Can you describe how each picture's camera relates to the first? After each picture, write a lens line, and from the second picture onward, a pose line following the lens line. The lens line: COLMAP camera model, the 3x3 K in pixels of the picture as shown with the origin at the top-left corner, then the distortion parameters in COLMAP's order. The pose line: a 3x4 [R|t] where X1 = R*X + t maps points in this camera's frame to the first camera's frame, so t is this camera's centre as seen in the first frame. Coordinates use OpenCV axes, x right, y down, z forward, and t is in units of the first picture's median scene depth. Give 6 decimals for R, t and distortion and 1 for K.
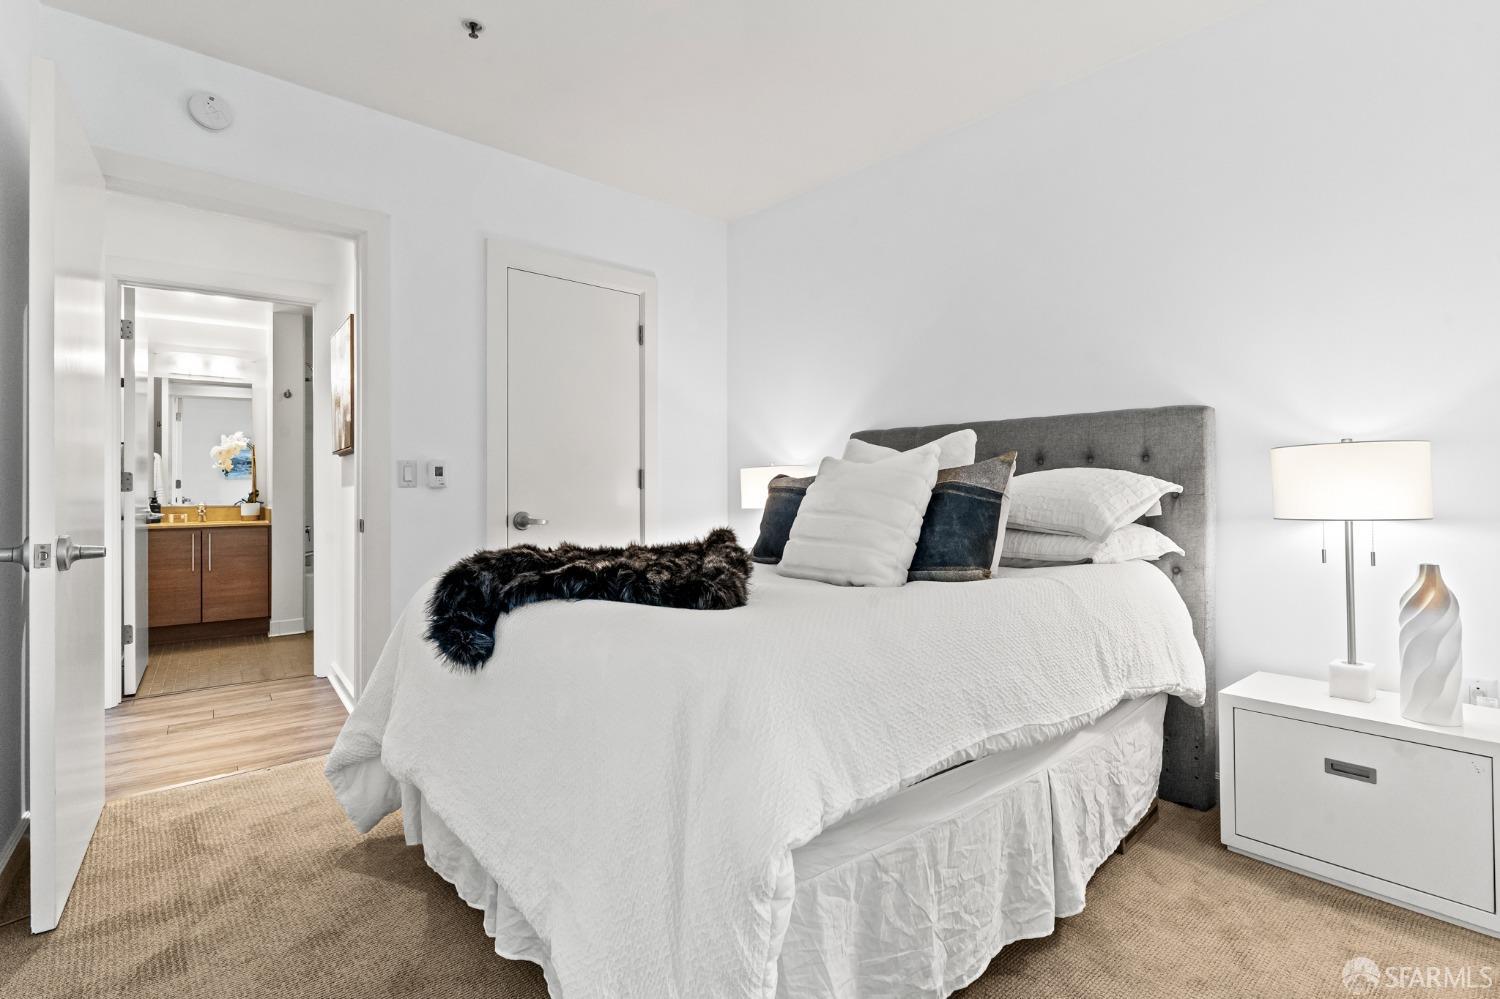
lens RADIAL K [[724.6, 0, 749.4], [0, 724.6, 487.0], [0, 0, 1]] dist [0.002644, 0.000992]
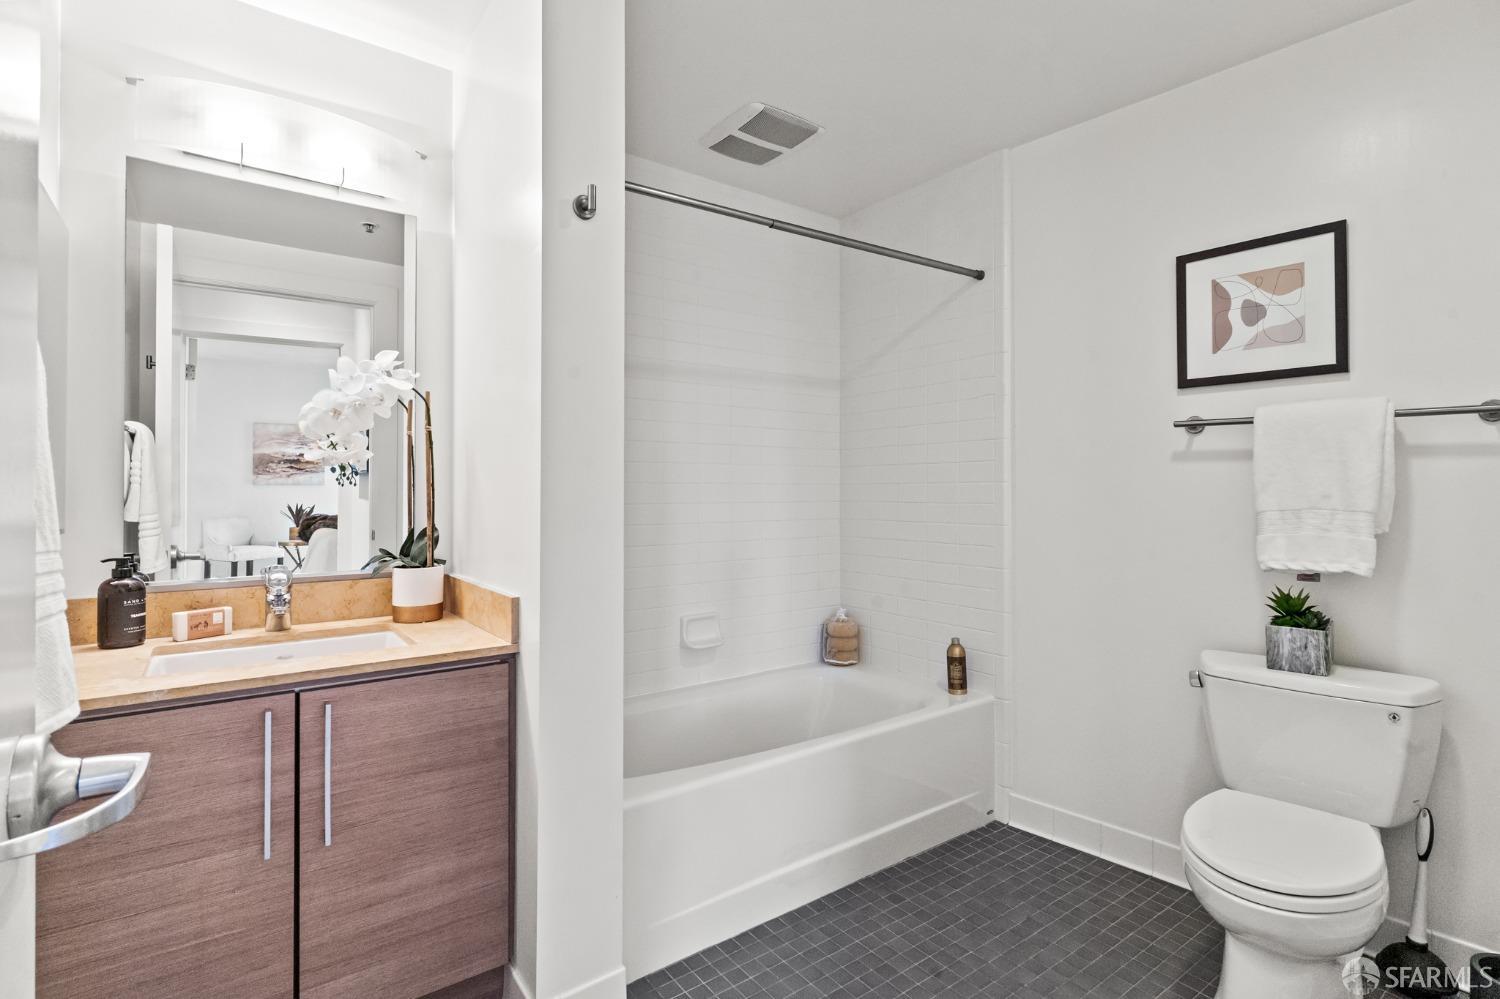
lens RADIAL K [[724.6, 0, 750.5], [0, 724.6, 492.3], [0, 0, 1]] dist [0.002644, 0.000992]
pose [[1.000000, -0.000495, -0.000192, -0.549664], [0.000494, 0.999989, -0.004587, -0.010710], [0.000195, 0.004587, 0.999989, 0.685650]]
